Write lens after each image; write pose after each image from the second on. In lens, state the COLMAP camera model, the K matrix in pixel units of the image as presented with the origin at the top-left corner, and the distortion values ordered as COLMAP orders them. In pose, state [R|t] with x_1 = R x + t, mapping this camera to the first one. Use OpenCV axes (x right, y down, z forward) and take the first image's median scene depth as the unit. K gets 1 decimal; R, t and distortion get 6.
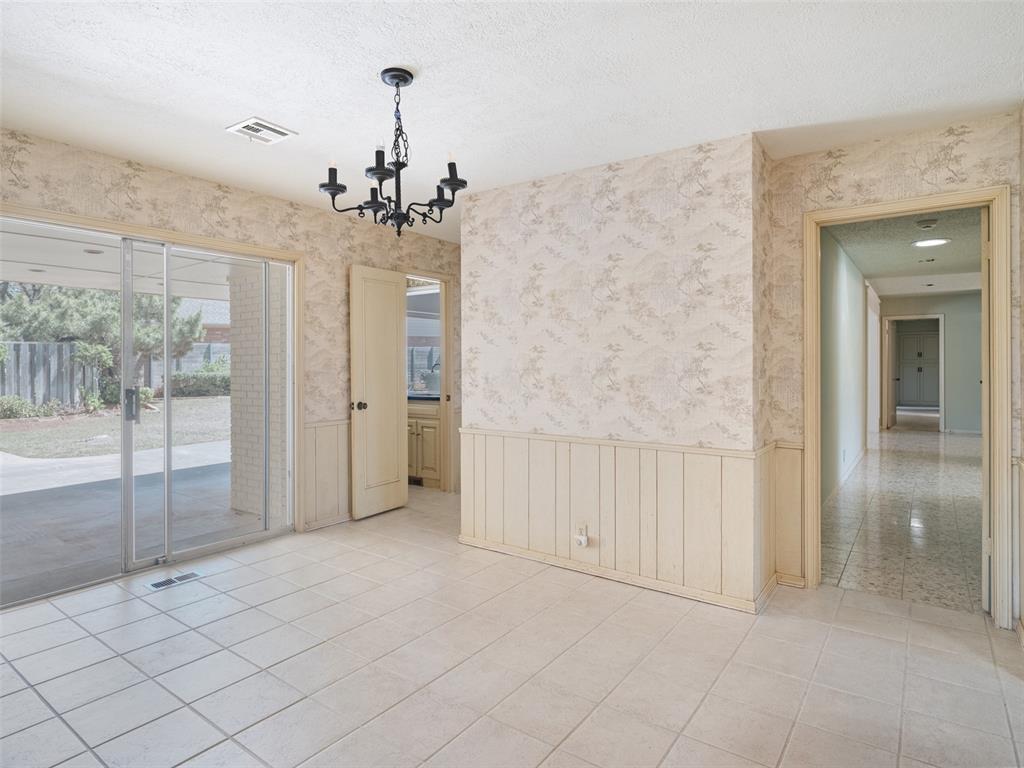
lens RADIAL K [[574.2, 0, 508.9], [0, 574.2, 365.8], [0, 0, 1]] dist [-0.001437, -0.000228]
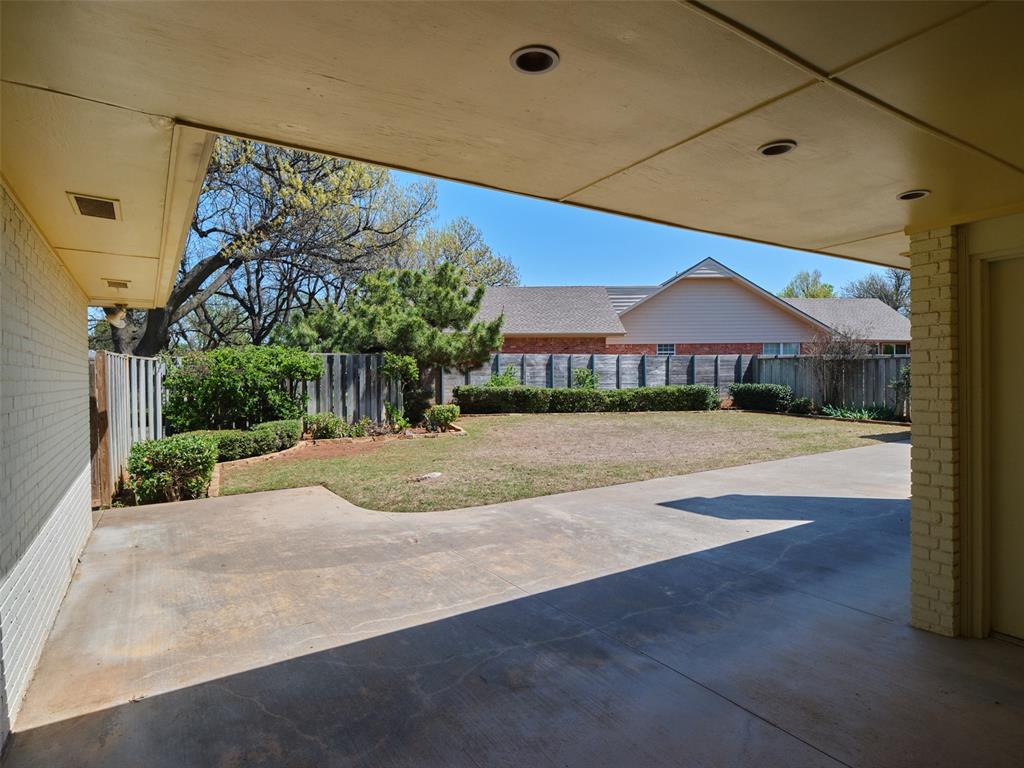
lens RADIAL K [[574.5, 0, 512.0], [0, 574.5, 384.0], [0, 0, 1]] dist [0.000546, 0.000245]
pose [[0.931762, 0.002421, -0.363063, -0.240023], [0.001789, 0.999935, 0.011260, -0.002725], [0.363066, -0.011141, 0.931697, 0.236904]]
